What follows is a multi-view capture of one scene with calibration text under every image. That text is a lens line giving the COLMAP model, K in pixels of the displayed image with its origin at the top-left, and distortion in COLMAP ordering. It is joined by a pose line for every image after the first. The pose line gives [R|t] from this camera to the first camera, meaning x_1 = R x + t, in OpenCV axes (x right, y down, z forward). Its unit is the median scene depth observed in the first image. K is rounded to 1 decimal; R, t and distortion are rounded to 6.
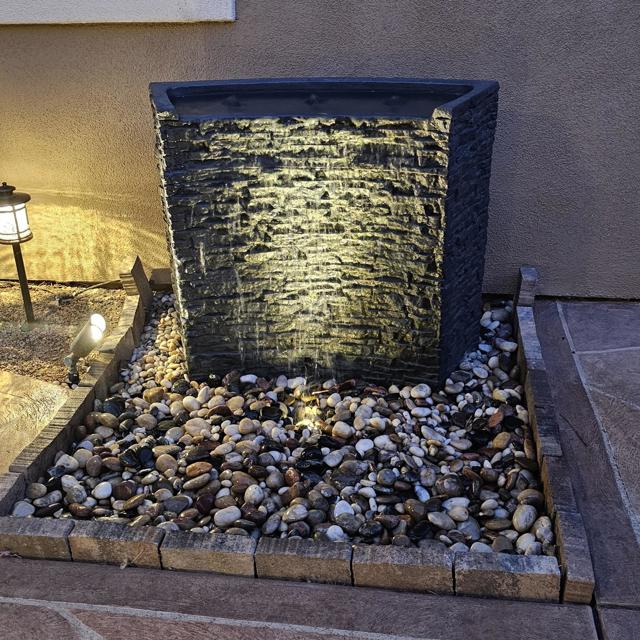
lens RADIAL K [[773.1, 0, 308.1], [0, 773.1, 317.8], [0, 0, 1]] dist [0.062988, 0.000000]
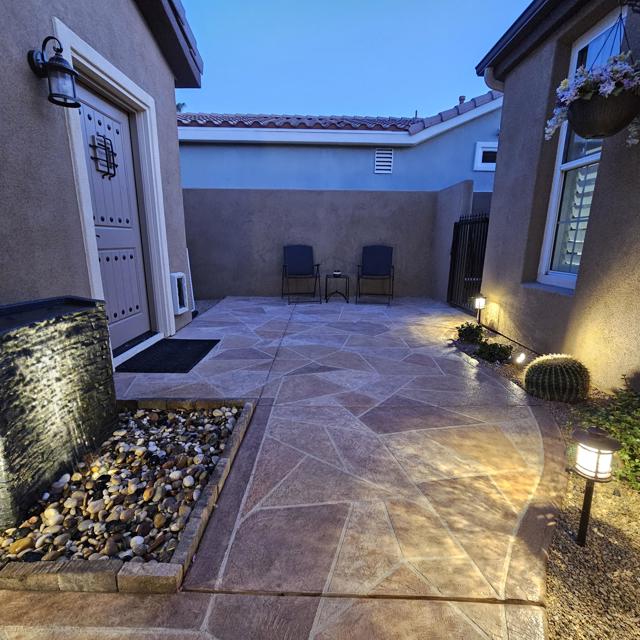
lens RADIAL K [[348.8, 0, 320.2], [0, 348.8, 324.0], [0, 0, 1]] dist [-0.000337, -0.000271]
pose [[-0.134298, -0.197671, 0.971025, -0.844036], [0.447420, 0.862238, 0.237405, -0.150940], [-0.884183, 0.466339, -0.027355, 0.443075]]
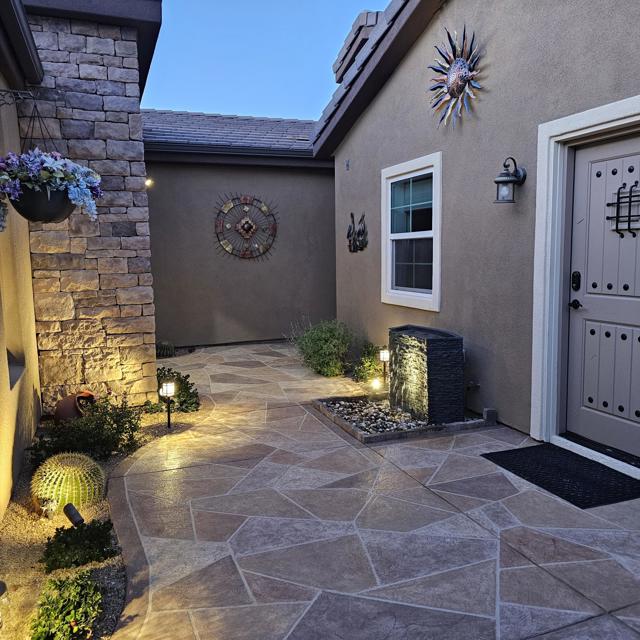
lens RADIAL K [[560.4, 0, 317.3], [0, 560.4, 320.9], [0, 0, 1]] dist [0.037545, -0.037936]
pose [[0.483837, 0.134693, -0.864731, 2.050863], [-0.396693, 0.914501, -0.079513, 0.071204], [0.780087, 0.381504, 0.495901, -0.716133]]
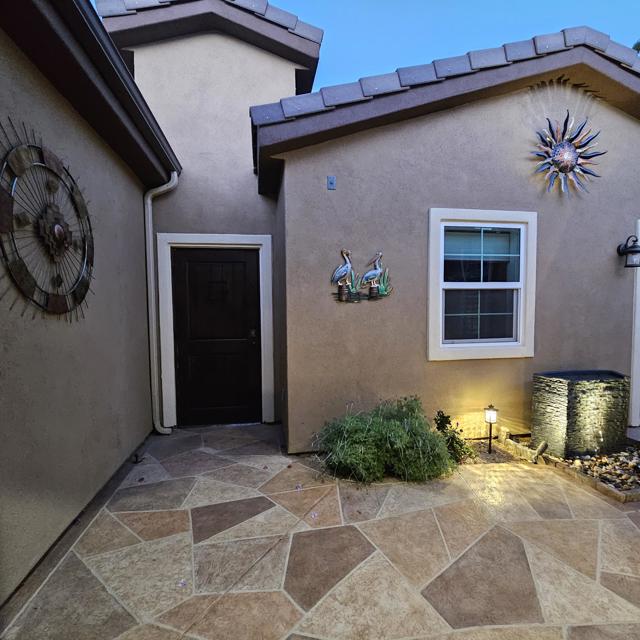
lens RADIAL K [[348.8, 0, 320.9], [0, 348.8, 323.8], [0, 0, 1]] dist [-0.000337, -0.000271]
pose [[0.948697, 0.010717, 0.316006, -1.832360], [0.121550, 0.910266, -0.395780, 0.016131], [-0.291891, 0.413886, 0.862263, -0.243320]]
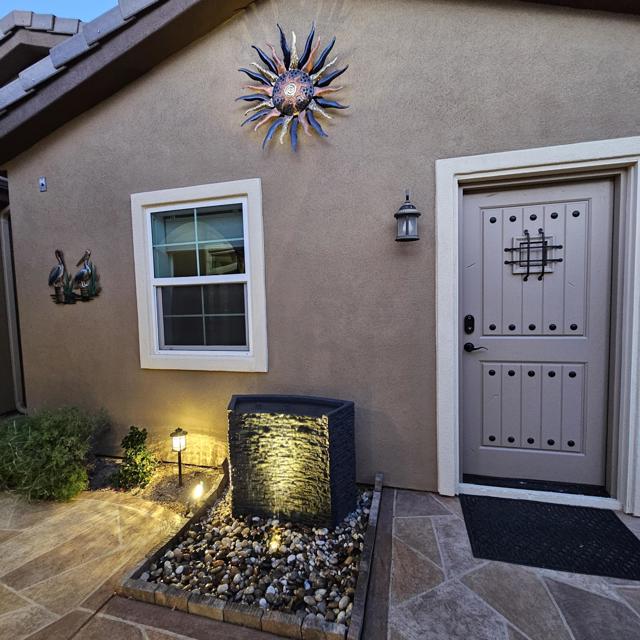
lens RADIAL K [[348.8, 0, 314.1], [0, 348.8, 318.3], [0, 0, 1]] dist [-0.000337, -0.000271]
pose [[0.993237, 0.013742, -0.115285, 0.247296], [-0.057860, 0.919464, -0.388893, -0.093338], [0.100657, 0.392933, 0.914041, -0.238477]]
